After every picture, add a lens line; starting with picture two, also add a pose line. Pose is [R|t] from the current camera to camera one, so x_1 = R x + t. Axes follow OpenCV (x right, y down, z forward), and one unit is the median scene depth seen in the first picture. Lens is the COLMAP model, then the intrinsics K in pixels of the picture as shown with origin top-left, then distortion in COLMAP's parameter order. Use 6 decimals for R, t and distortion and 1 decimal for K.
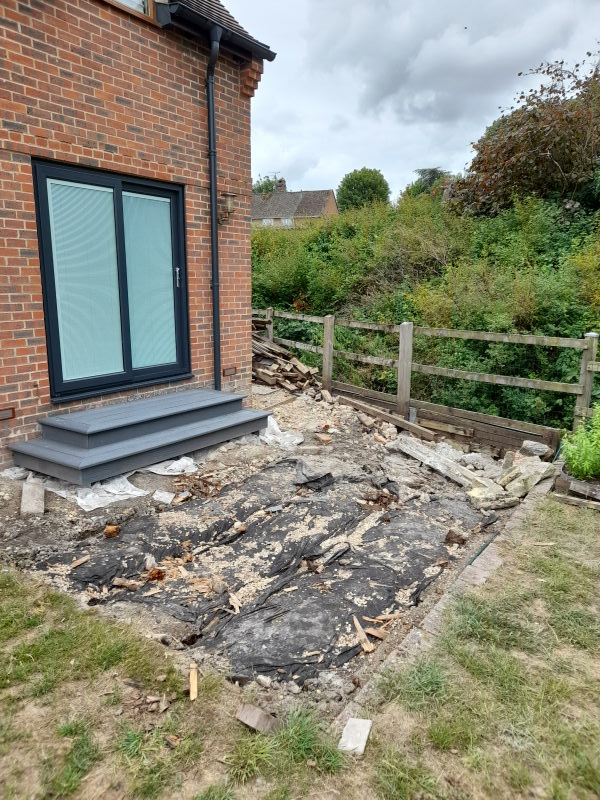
lens RADIAL K [[589.5, 0, 300.0], [0, 589.5, 400.0], [0, 0, 1]] dist [0.006046, -0.006286]
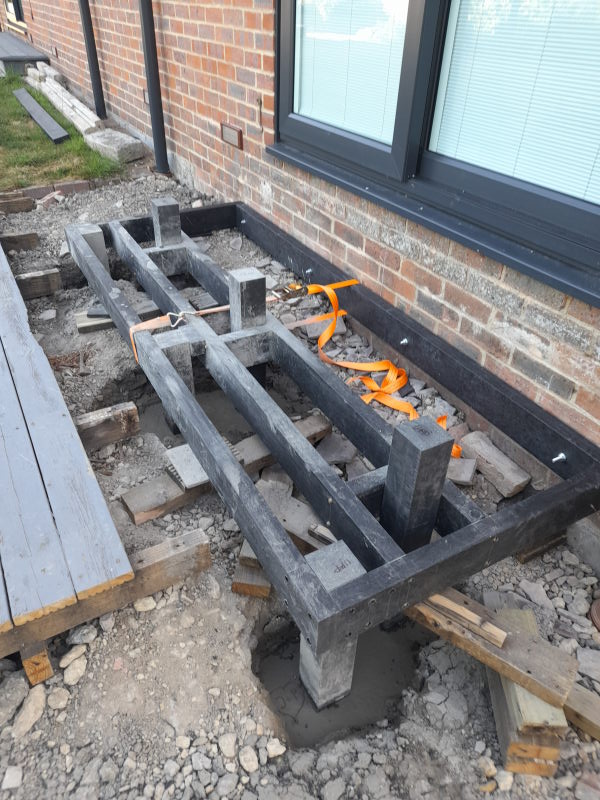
lens RADIAL K [[589.5, 0, 300.0], [0, 589.5, 400.0], [0, 0, 1]] dist [0.006046, -0.006286]
pose [[-0.448036, 0.518503, -0.728298, 0.031656], [-0.182512, 0.744433, 0.642268, -0.129569], [0.875187, 0.420682, -0.238900, 0.979850]]
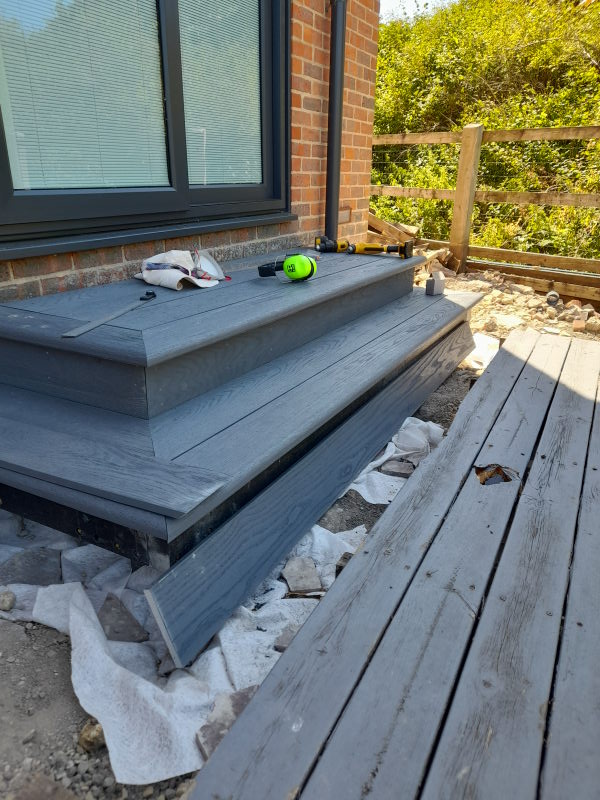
lens RADIAL K [[589.5, 0, 300.0], [0, 589.5, 400.0], [0, 0, 1]] dist [0.006046, -0.006286]
pose [[0.991647, -0.042167, 0.121891, -0.241022], [0.022213, 0.986761, 0.160653, 0.024302], [-0.127051, -0.156604, 0.979456, 0.543421]]
